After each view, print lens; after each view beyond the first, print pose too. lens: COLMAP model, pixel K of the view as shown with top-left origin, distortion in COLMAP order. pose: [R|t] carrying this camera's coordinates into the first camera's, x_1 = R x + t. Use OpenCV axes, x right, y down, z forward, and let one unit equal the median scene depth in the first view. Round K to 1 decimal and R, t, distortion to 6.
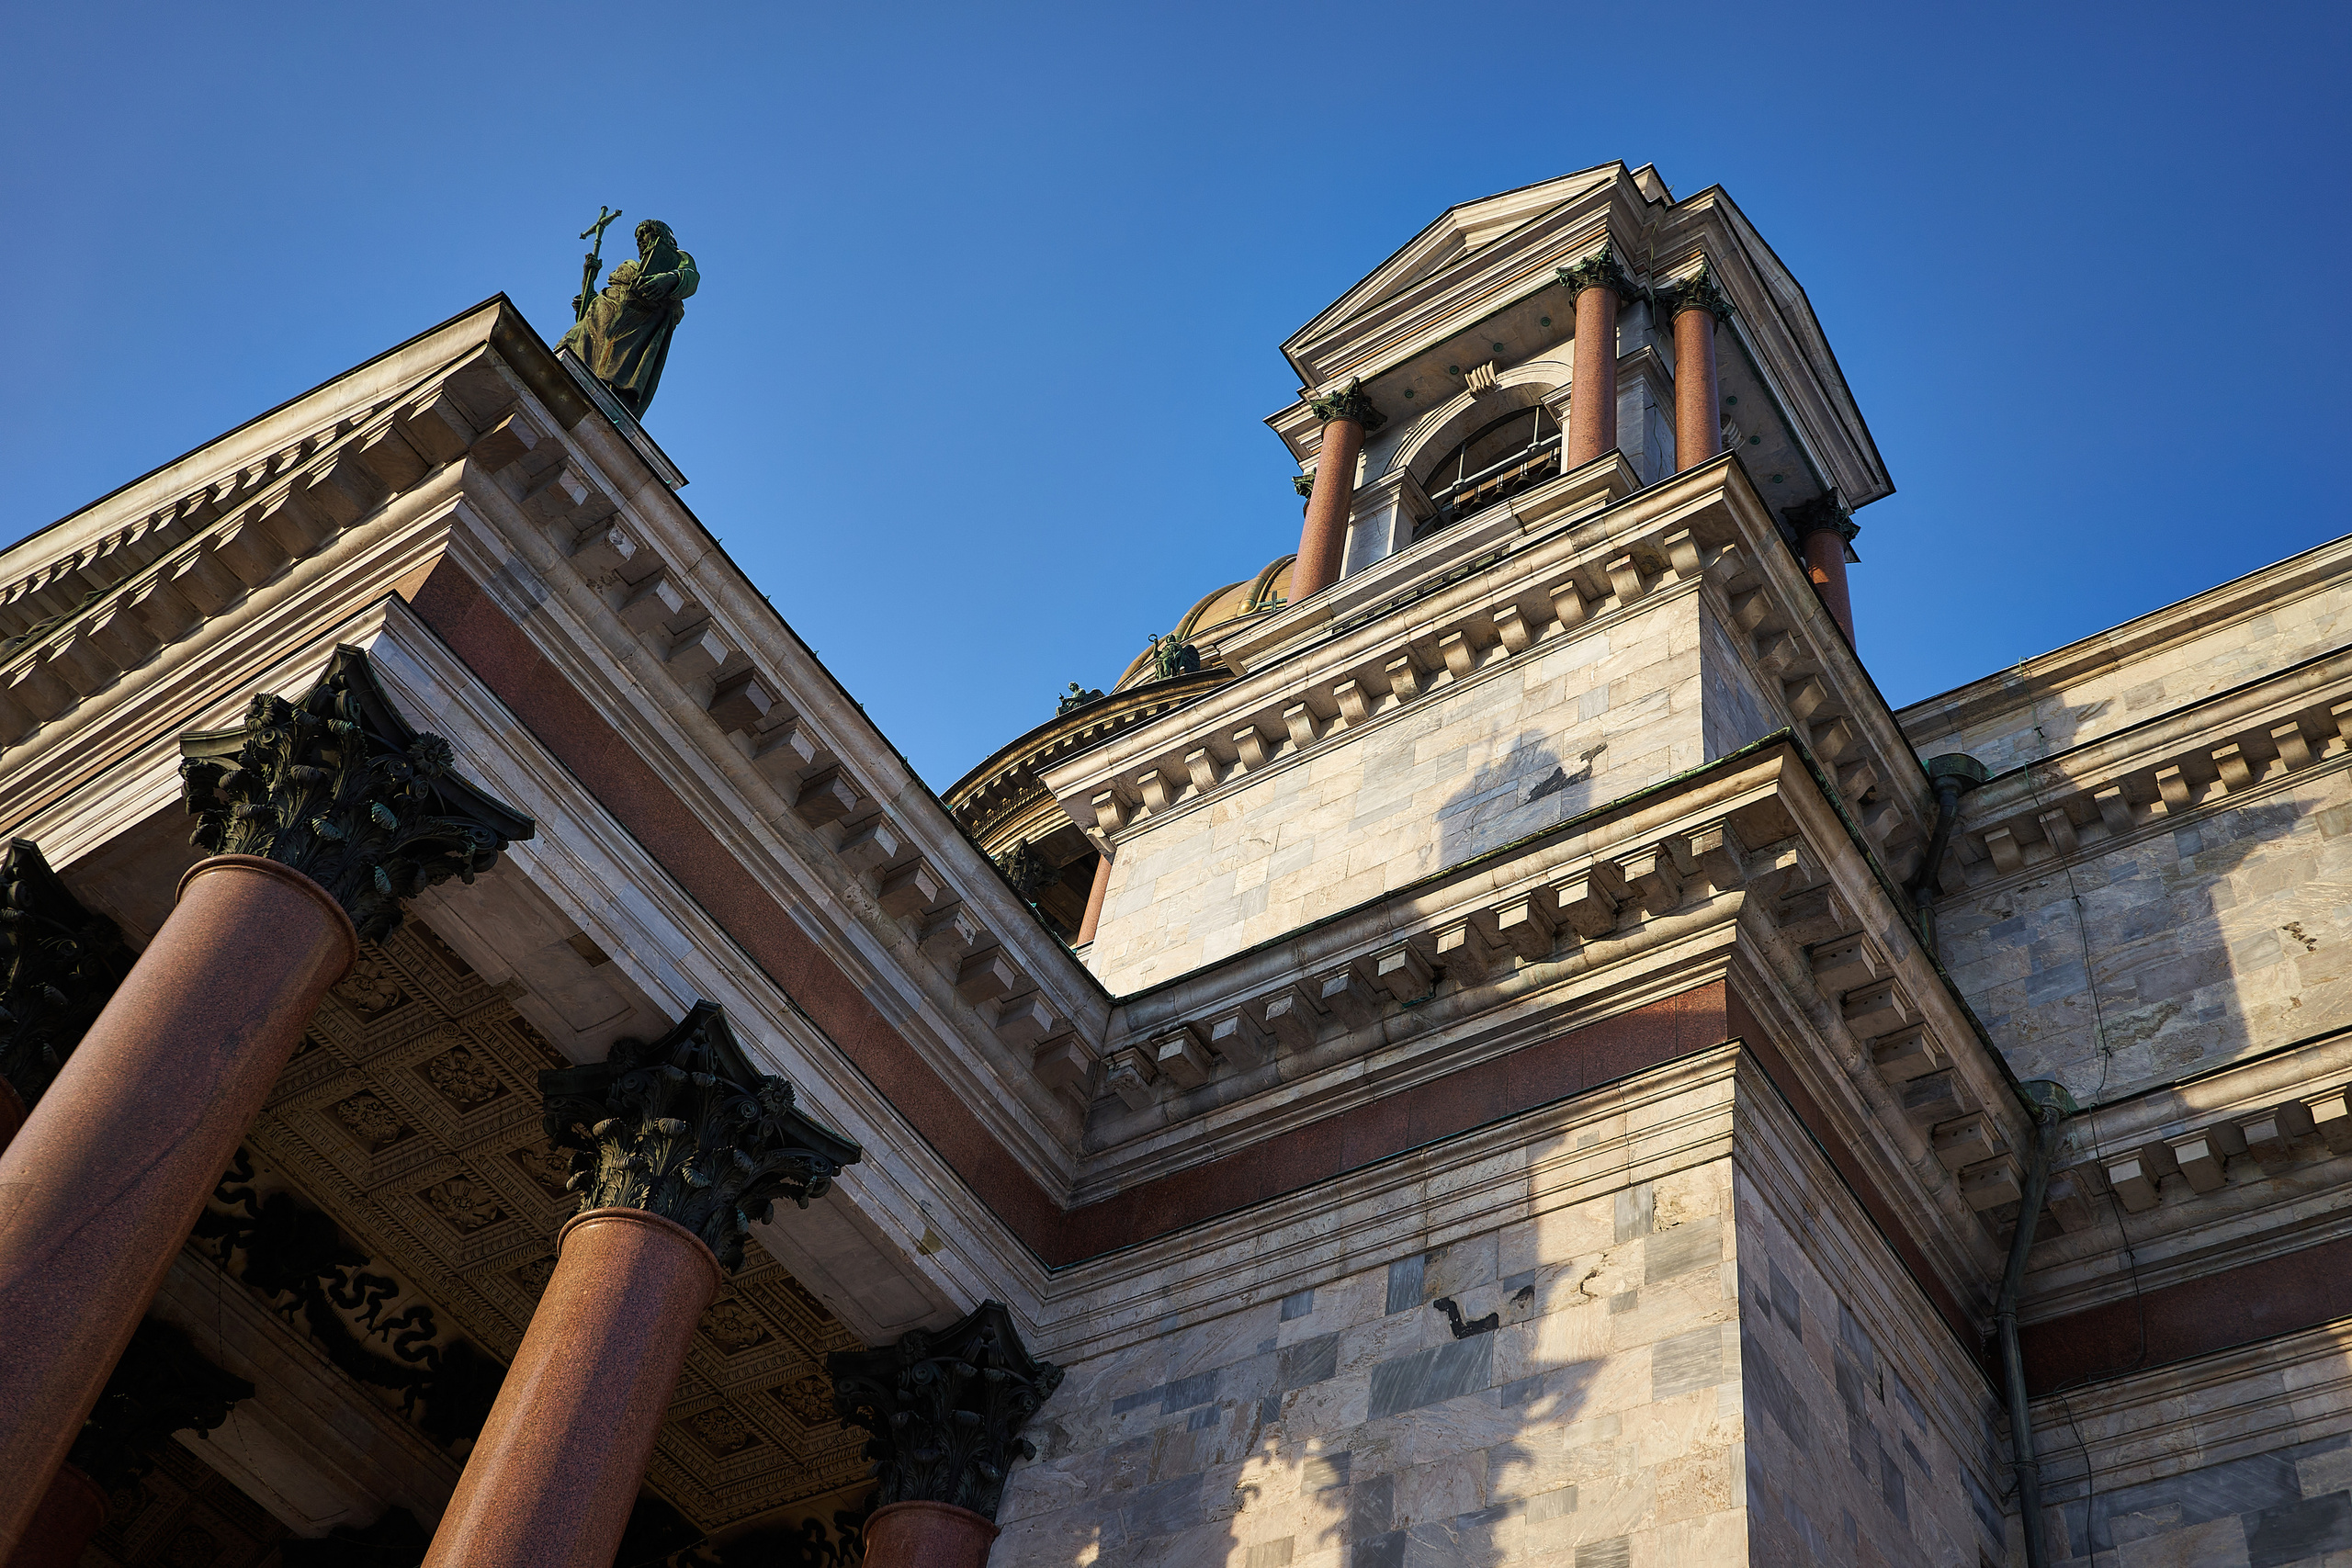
lens RADIAL K [[2396.4, 0, 1167.4], [0, 2396.4, 792.6], [0, 0, 1]] dist [0.057894, -0.231136]
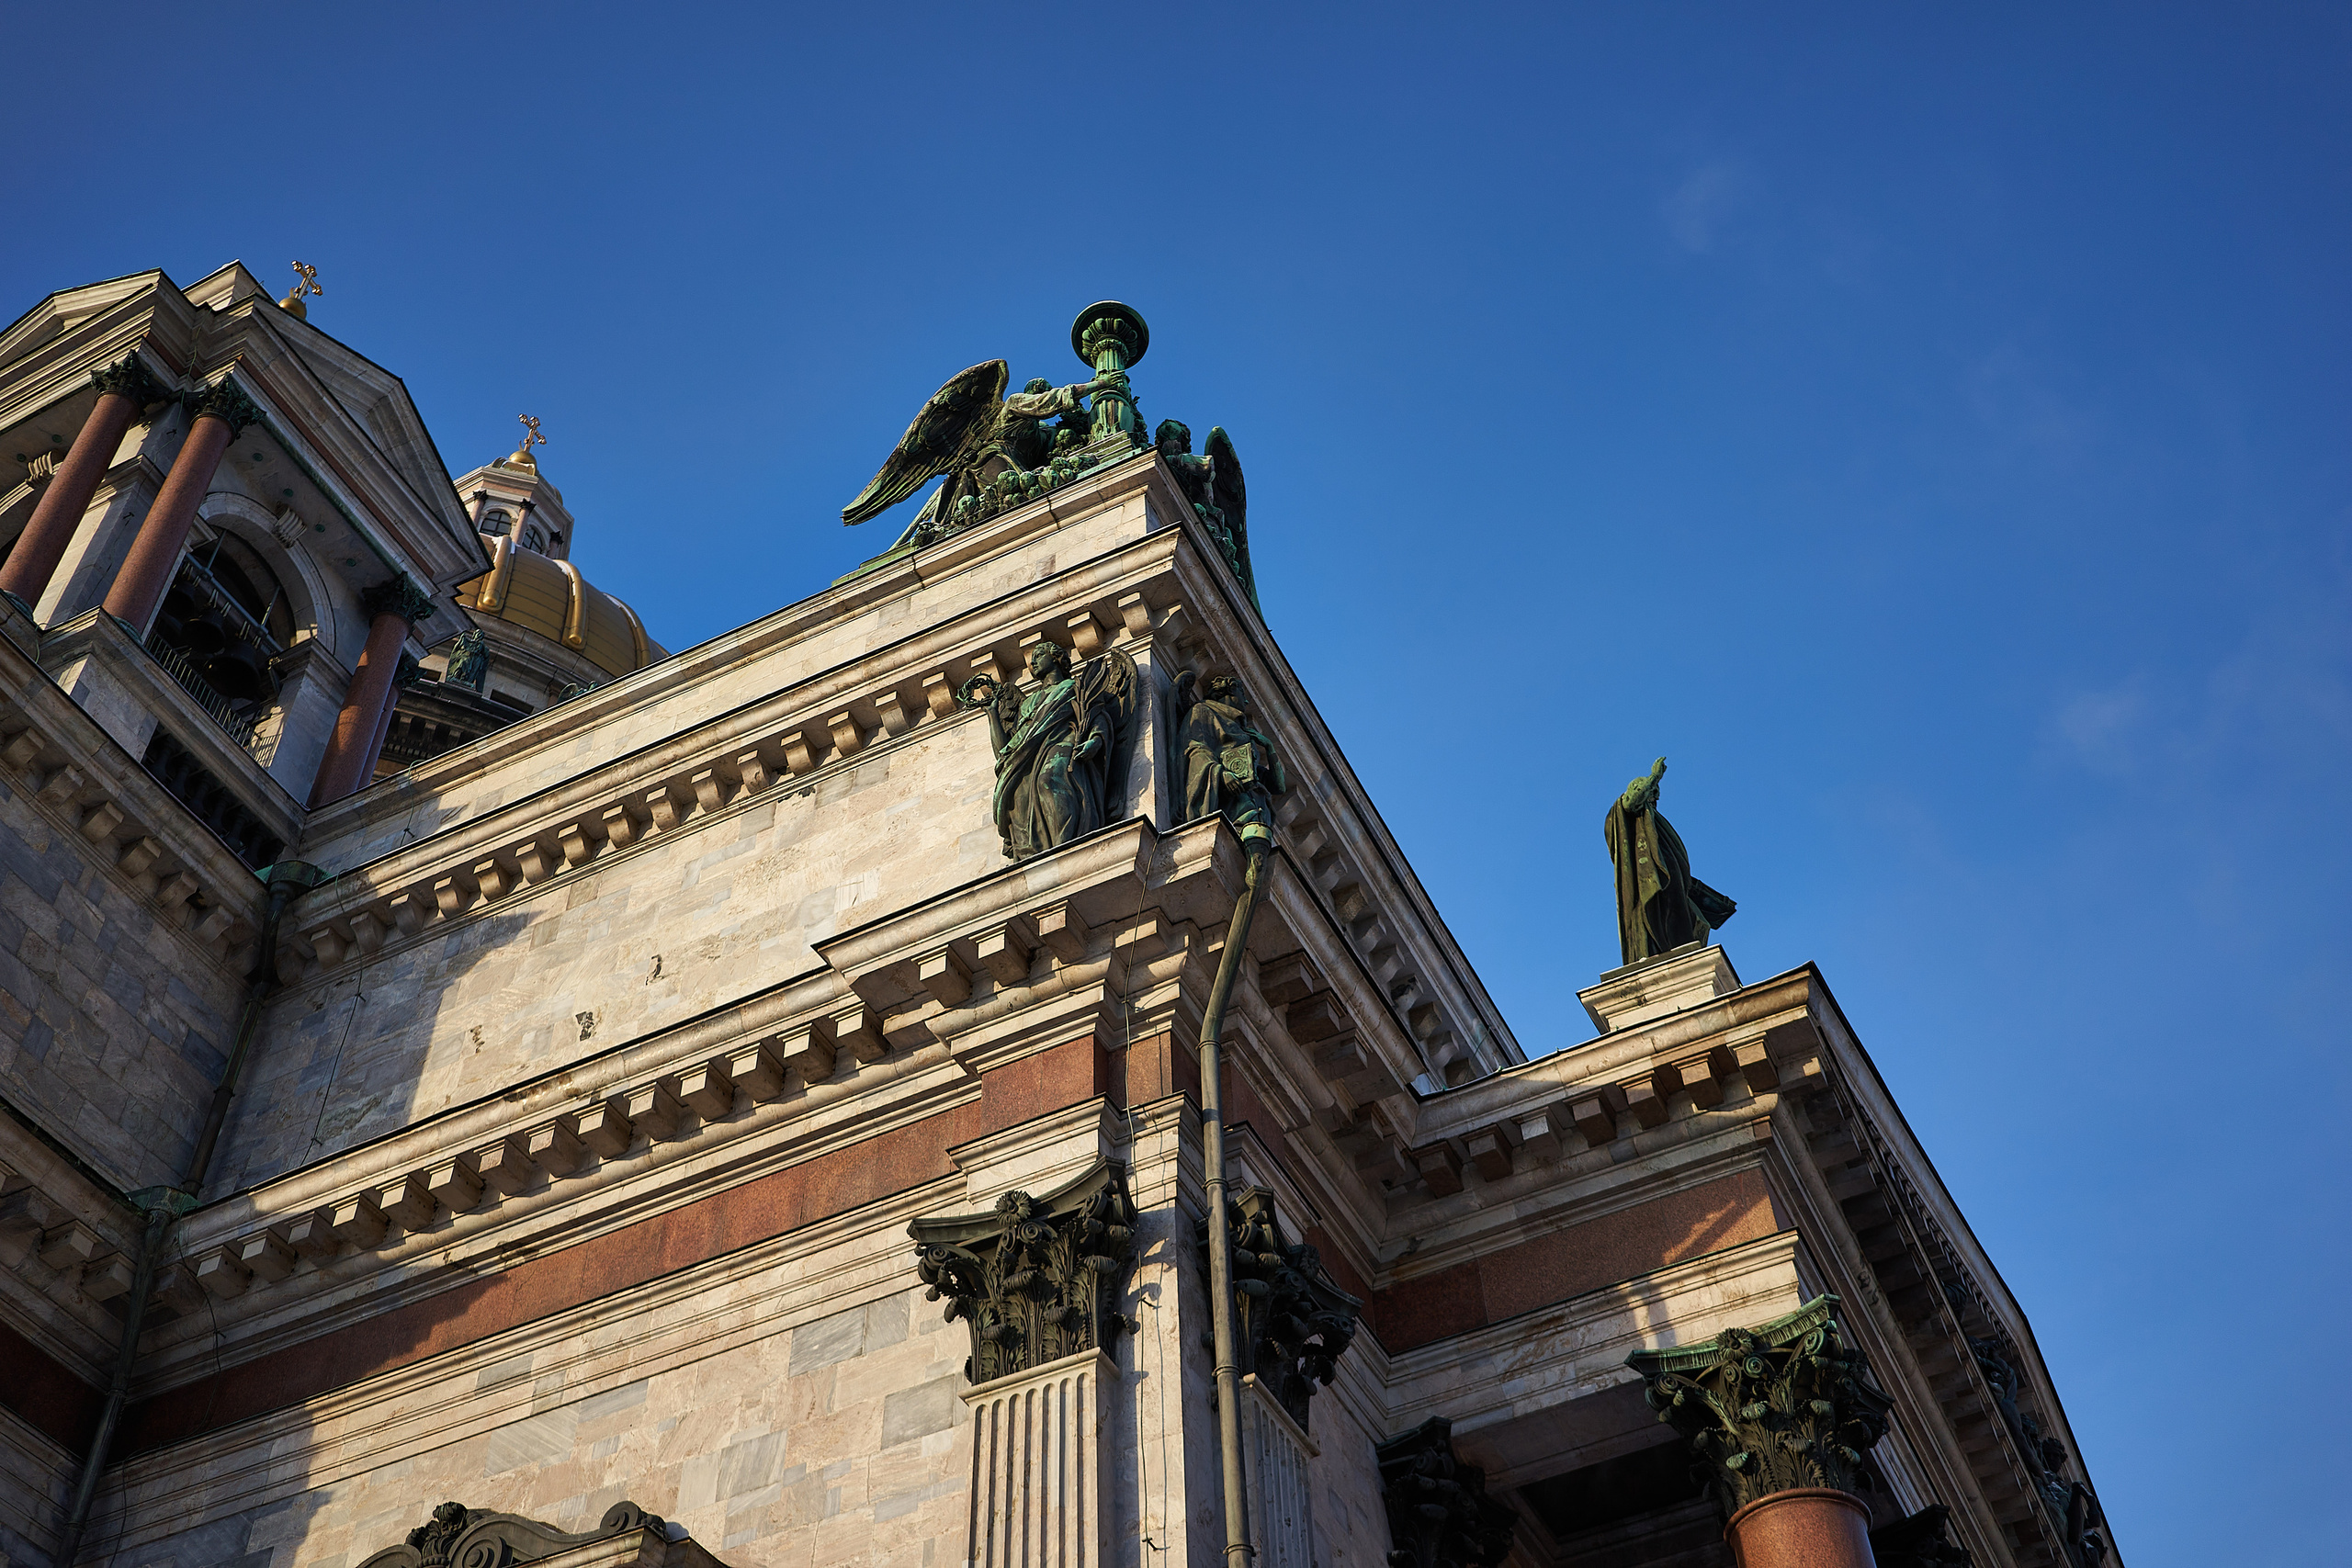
lens RADIAL K [[2396.4, 0, 1167.4], [0, 2396.4, 792.6], [0, 0, 1]] dist [0.057894, -0.231136]
pose [[0.973698, -0.010654, 0.227593, 0.502171], [0.000026, 0.998911, 0.046650, -0.107060], [-0.227842, -0.045417, 0.972638, -0.193138]]
